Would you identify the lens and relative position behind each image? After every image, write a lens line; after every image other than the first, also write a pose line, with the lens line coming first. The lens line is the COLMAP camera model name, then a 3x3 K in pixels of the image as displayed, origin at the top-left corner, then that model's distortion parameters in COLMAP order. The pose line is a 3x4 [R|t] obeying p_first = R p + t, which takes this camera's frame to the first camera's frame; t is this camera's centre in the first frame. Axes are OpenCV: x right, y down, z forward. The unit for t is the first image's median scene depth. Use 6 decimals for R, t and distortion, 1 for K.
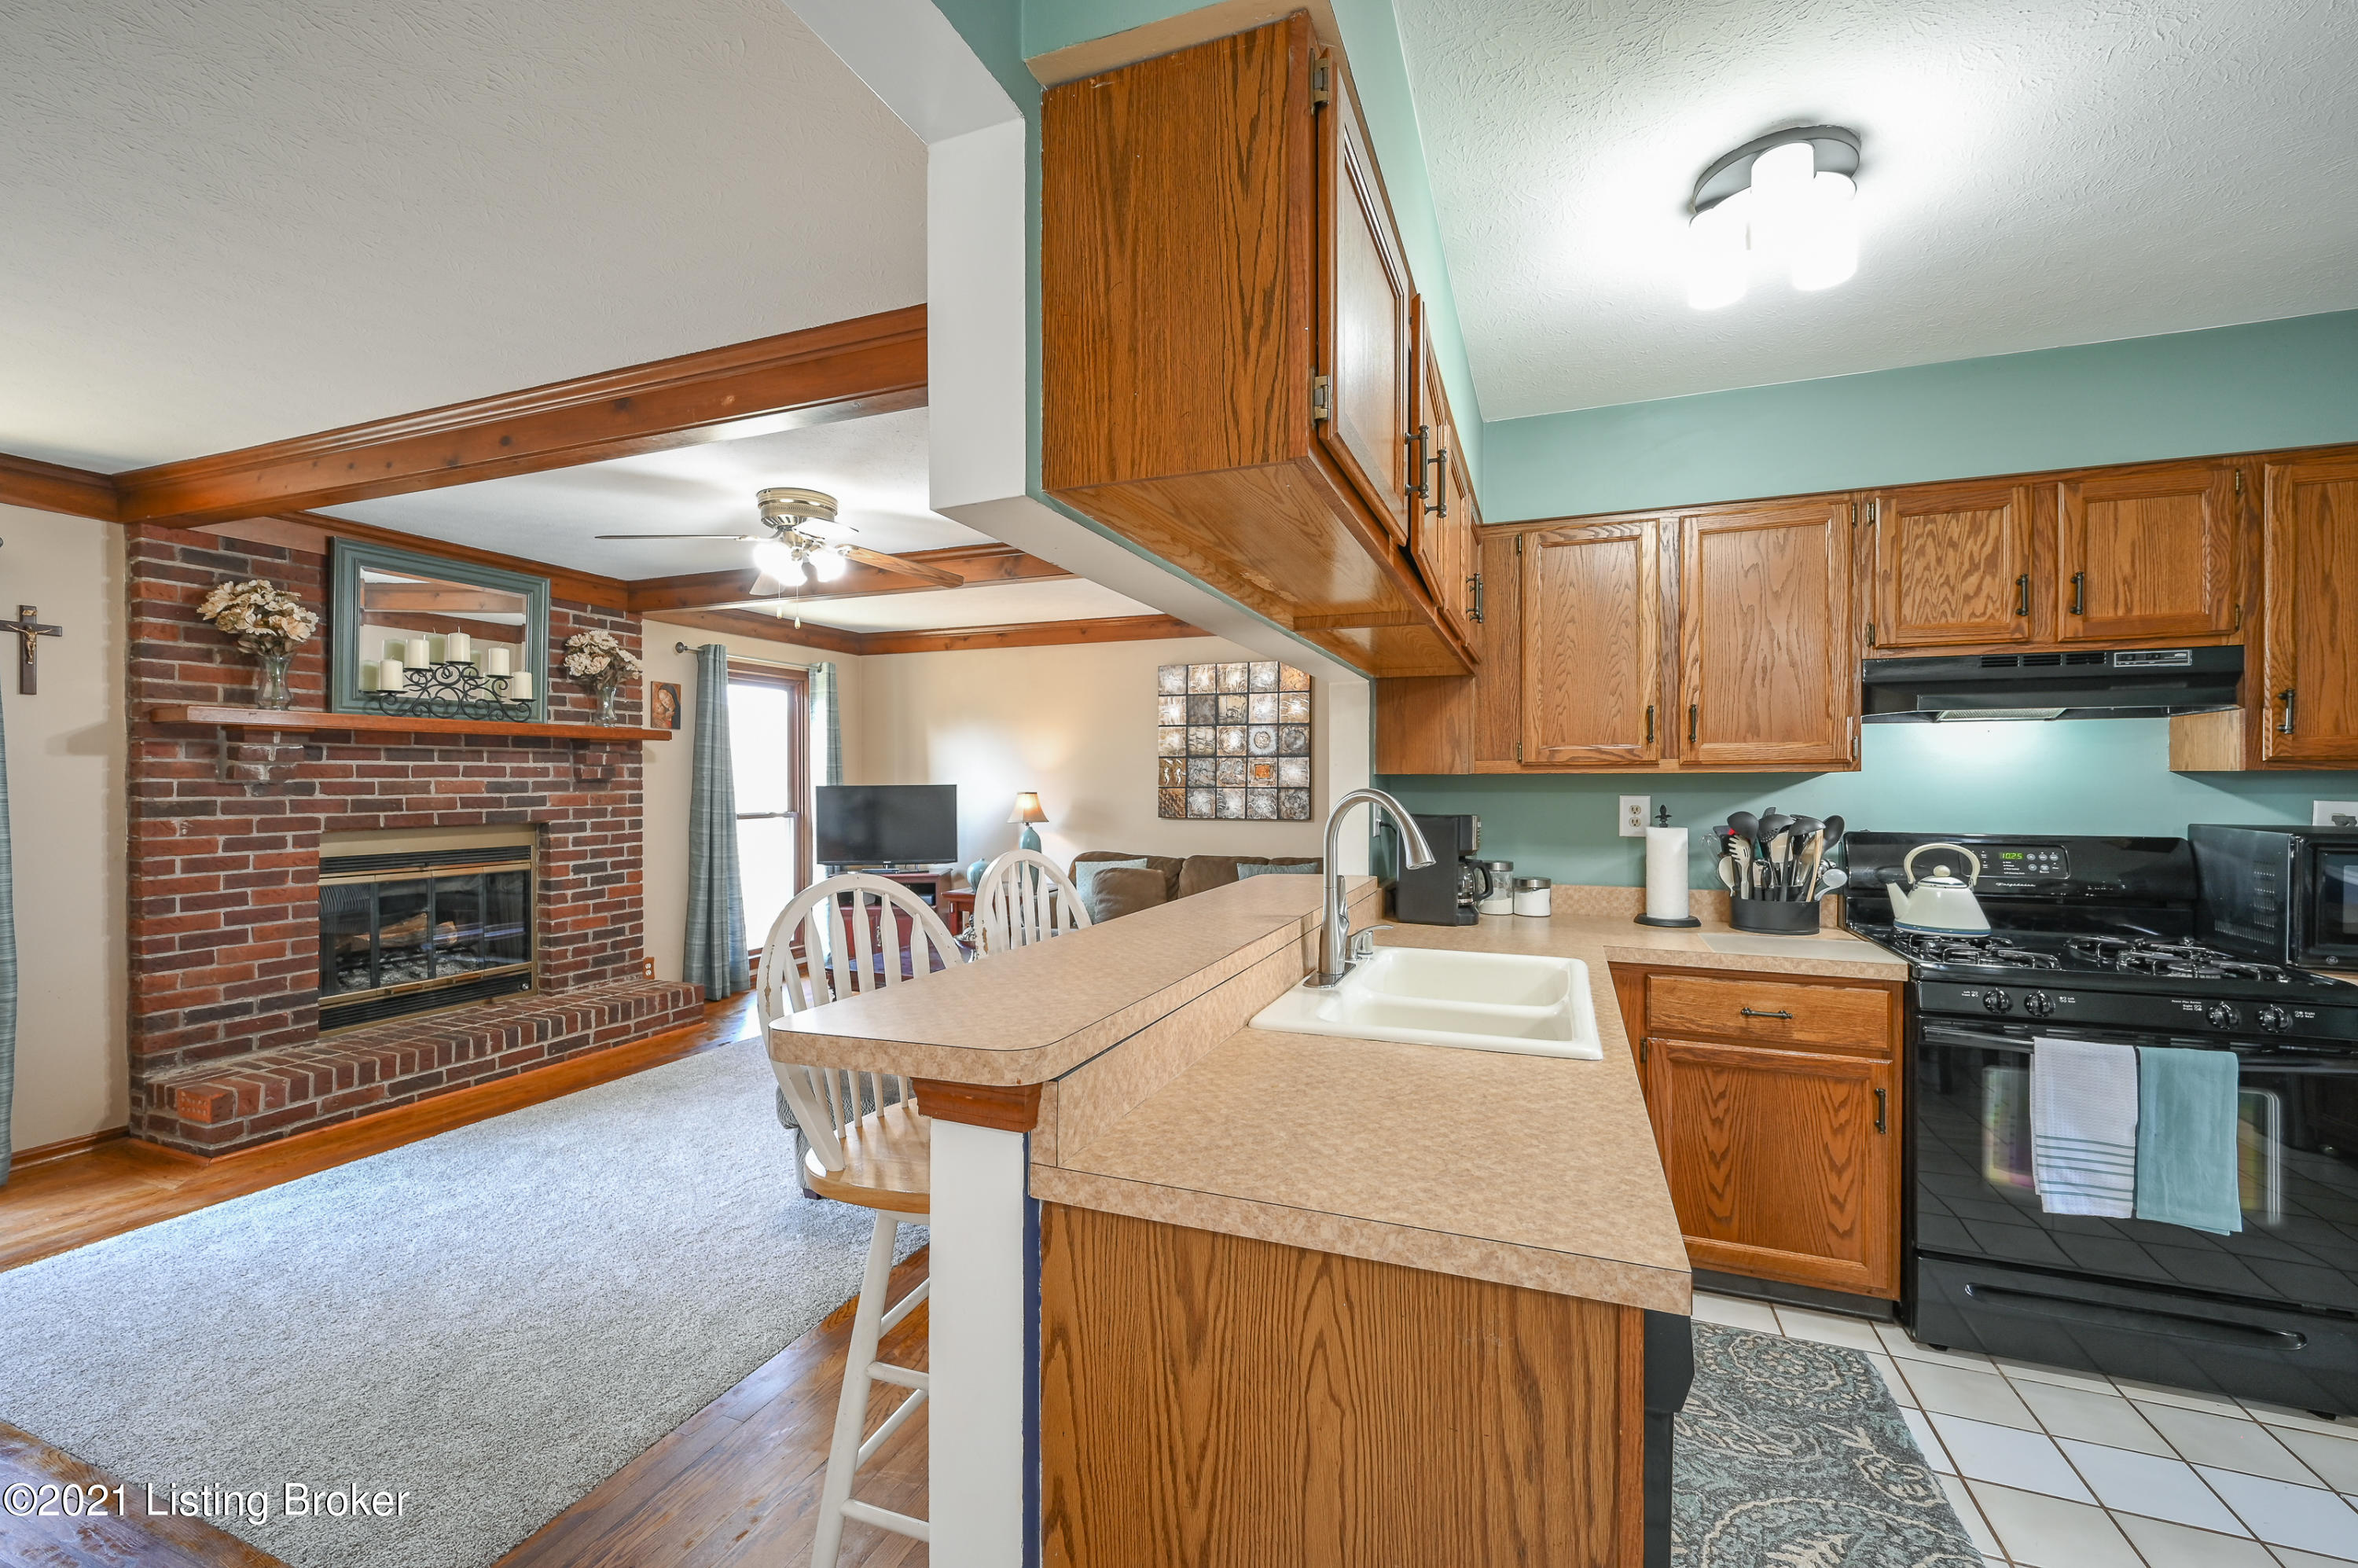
lens RADIAL K [[939.4, 0, 1188.4], [0, 939.4, 782.0], [0, 0, 1]] dist [0.001338, -0.000119]
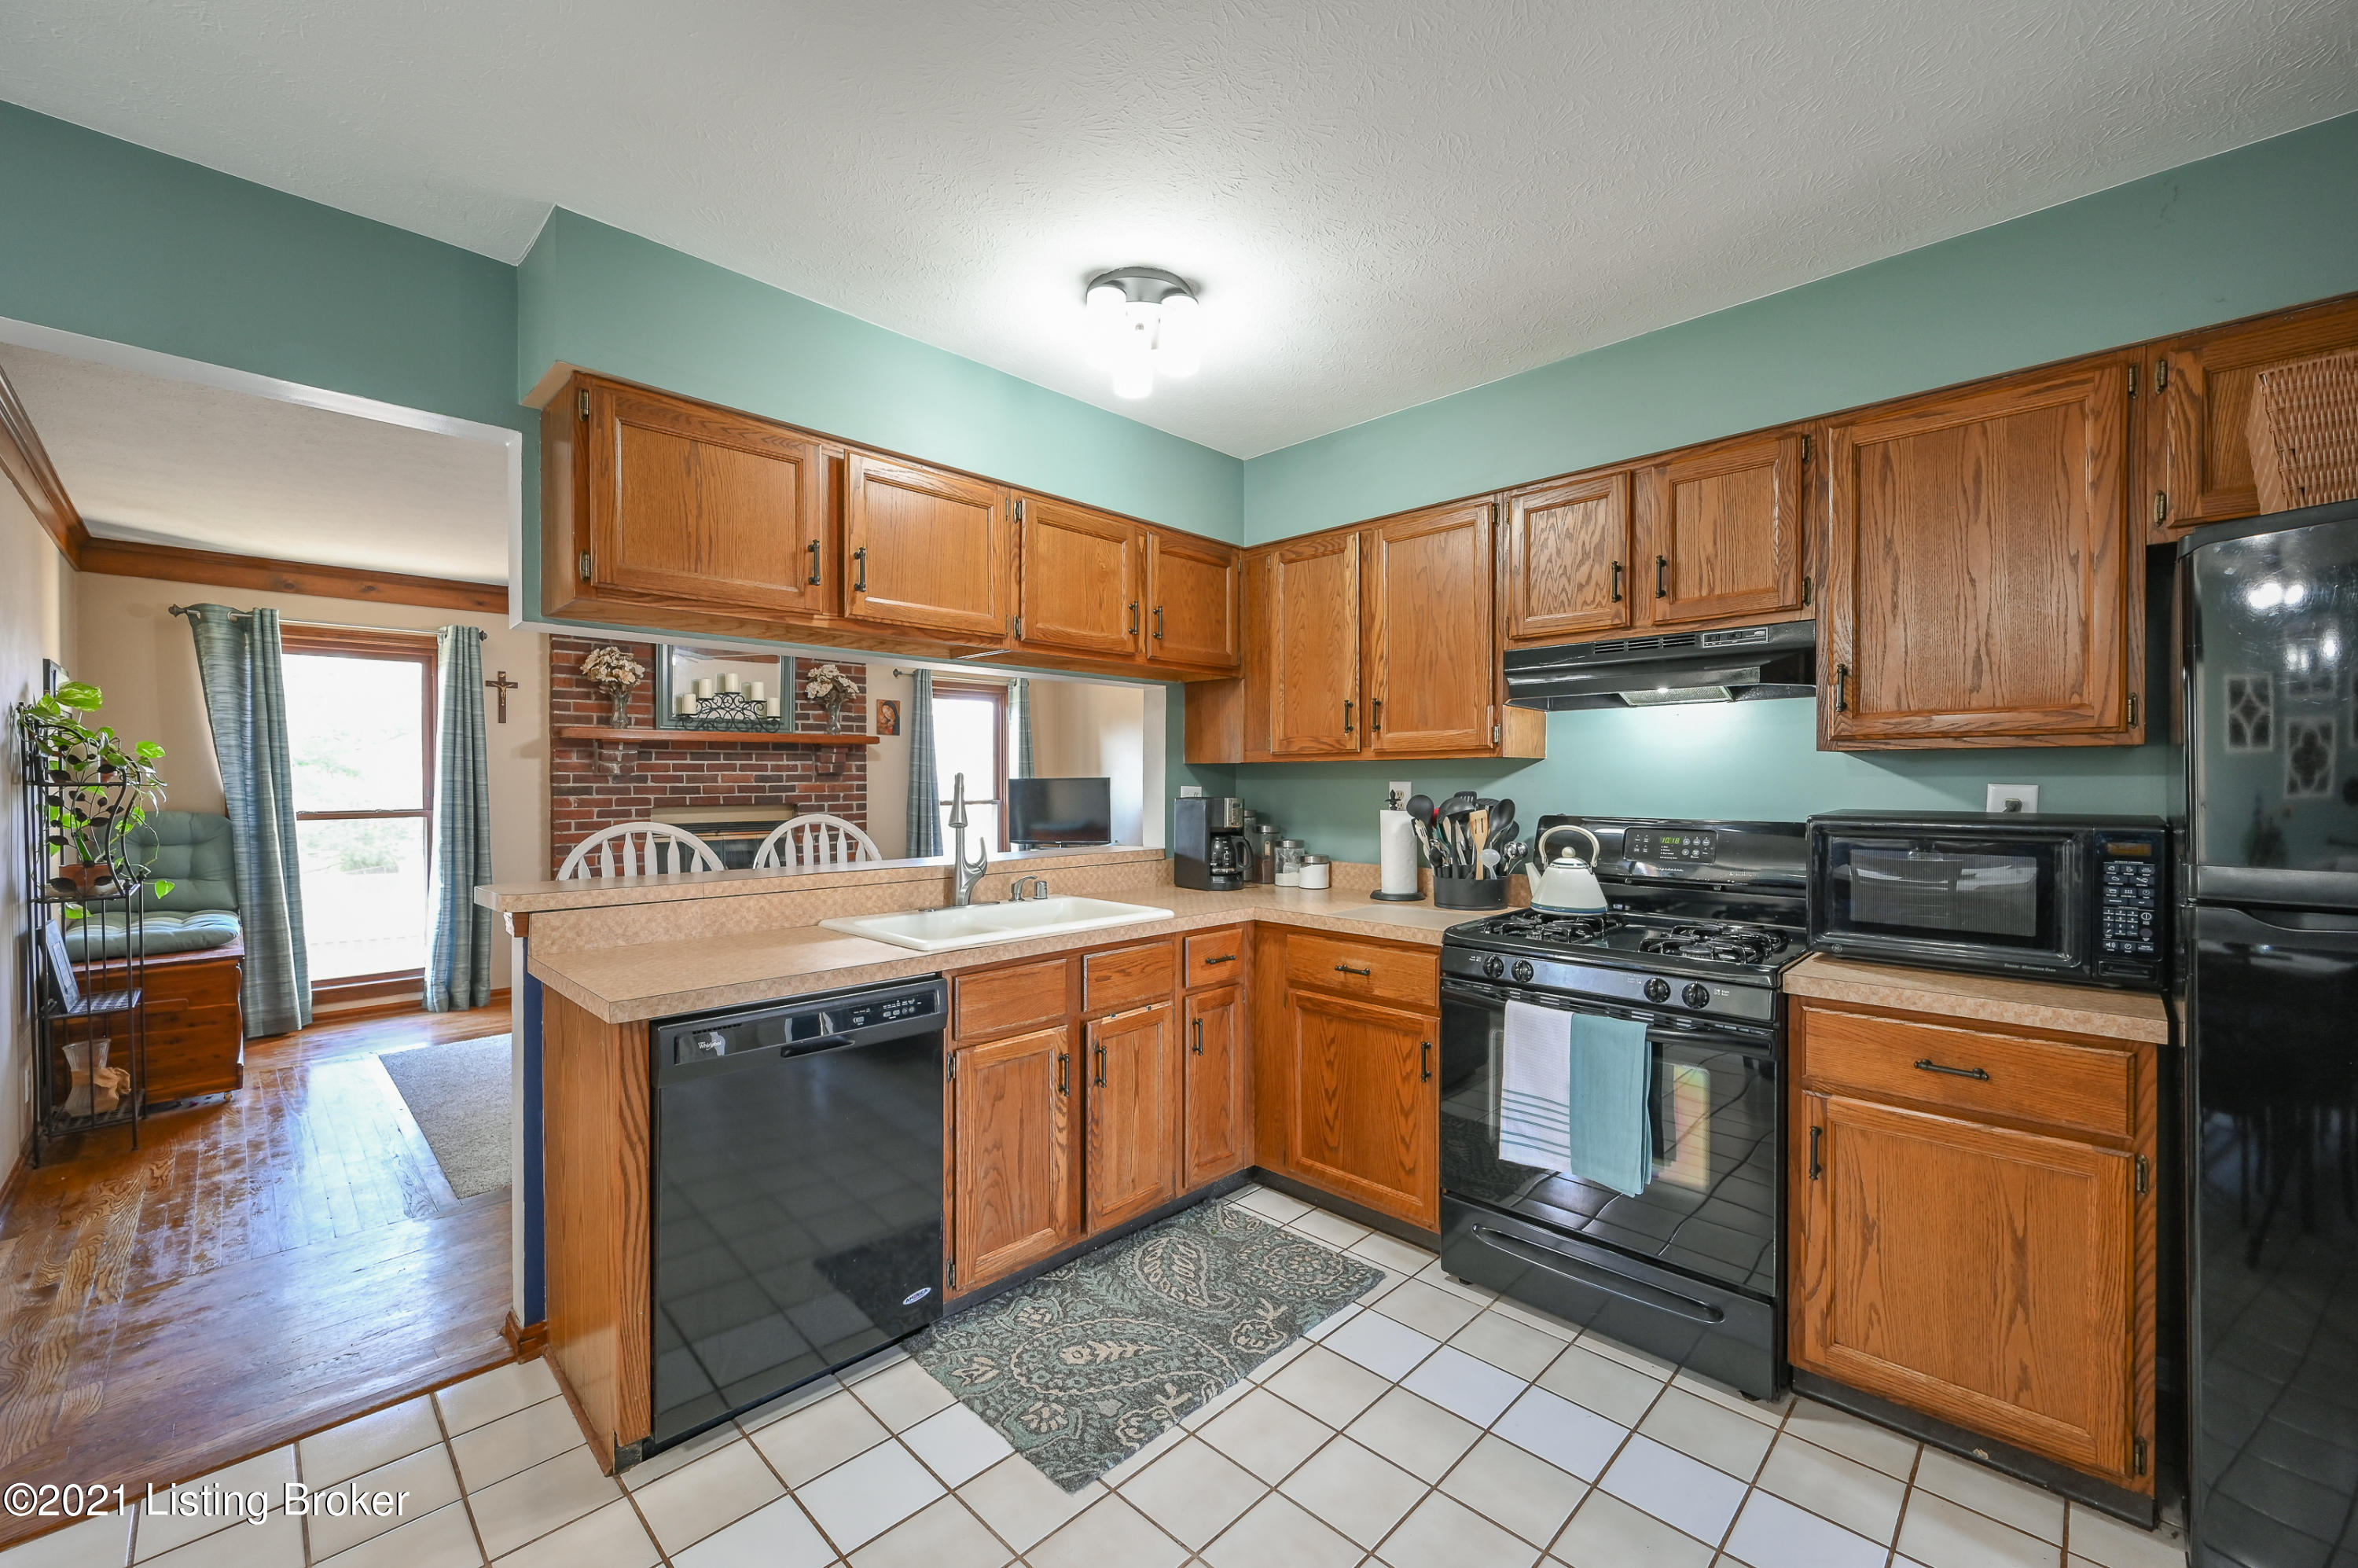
lens RADIAL K [[939.4, 0, 1166.3], [0, 939.4, 783.0], [0, 0, 1]] dist [0.001338, -0.000119]
pose [[0.916451, 0.000903, -0.400146, 0.505052], [0.000706, 0.999992, 0.003873, 0.009090], [0.400146, -0.003832, 0.916443, -0.076962]]
